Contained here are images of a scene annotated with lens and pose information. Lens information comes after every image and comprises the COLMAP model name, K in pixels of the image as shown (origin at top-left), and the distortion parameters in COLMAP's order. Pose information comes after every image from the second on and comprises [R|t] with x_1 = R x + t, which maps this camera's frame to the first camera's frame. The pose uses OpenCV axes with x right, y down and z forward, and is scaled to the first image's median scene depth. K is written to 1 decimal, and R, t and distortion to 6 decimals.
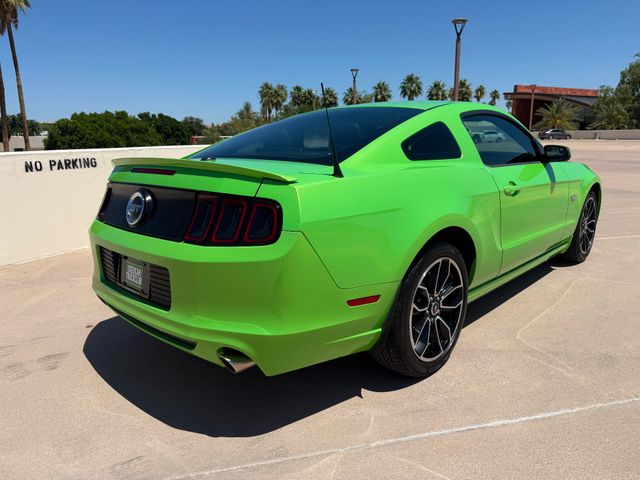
lens RADIAL K [[455.1, 0, 322.8], [0, 455.1, 241.4], [0, 0, 1]] dist [0.015741, -0.022738]
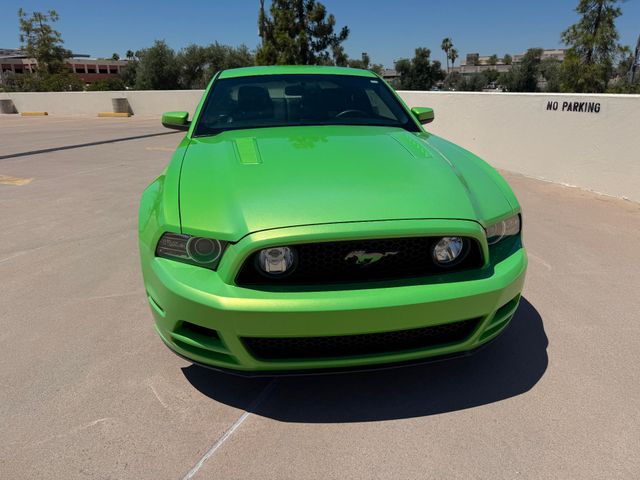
lens RADIAL K [[455.1, 0, 319.5], [0, 455.1, 240.1], [0, 0, 1]] dist [0.015741, -0.022738]
pose [[-0.614818, 0.280992, -0.736914, 0.227025], [-0.146749, 0.877300, 0.456957, -0.093023], [0.774896, 0.389087, -0.498144, 0.370594]]
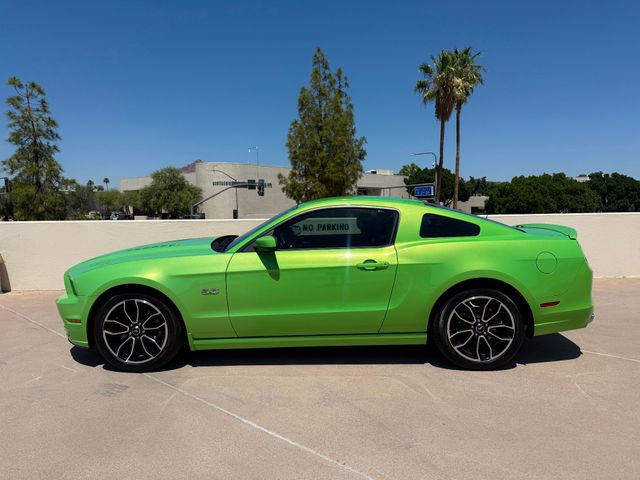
lens RADIAL K [[455.1, 0, 322.0], [0, 455.1, 238.7], [0, 0, 1]] dist [0.015741, -0.022738]
pose [[0.599041, 0.072626, -0.797418, 0.196424], [-0.177587, 0.983127, -0.043867, -0.018839], [0.780777, 0.167889, 0.601831, 0.024486]]
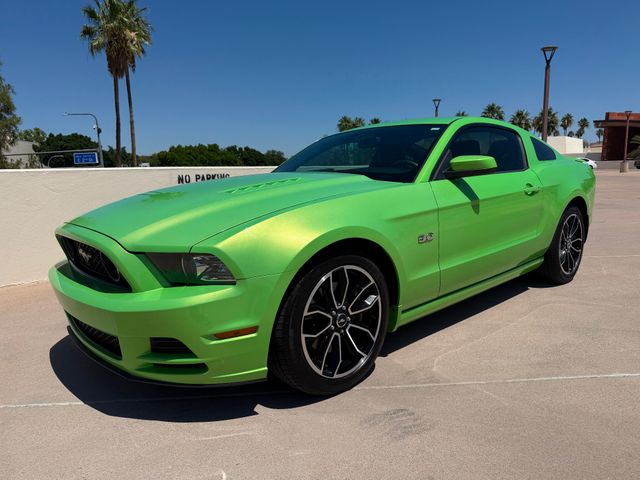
lens RADIAL K [[455.1, 0, 324.1], [0, 455.1, 240.2], [0, 0, 1]] dist [0.015741, -0.022738]
pose [[0.987391, 0.021526, -0.156829, -0.022144], [-0.032212, 0.997305, -0.065921, 0.018567], [0.154987, 0.070142, 0.985423, -0.034698]]
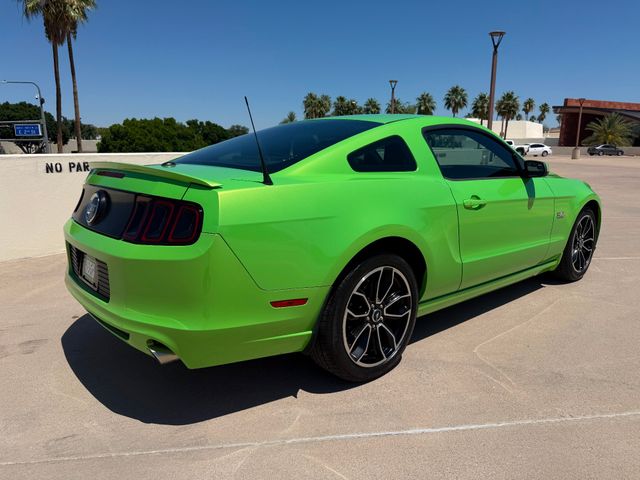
lens RADIAL K [[455.1, 0, 323.1], [0, 455.1, 241.1], [0, 0, 1]] dist [0.015741, -0.022738]
pose [[0.995393, 0.041192, -0.086574, 0.029158], [-0.042991, 0.998895, -0.019015, 0.000515], [0.085695, 0.022649, 0.996064, -0.004760]]
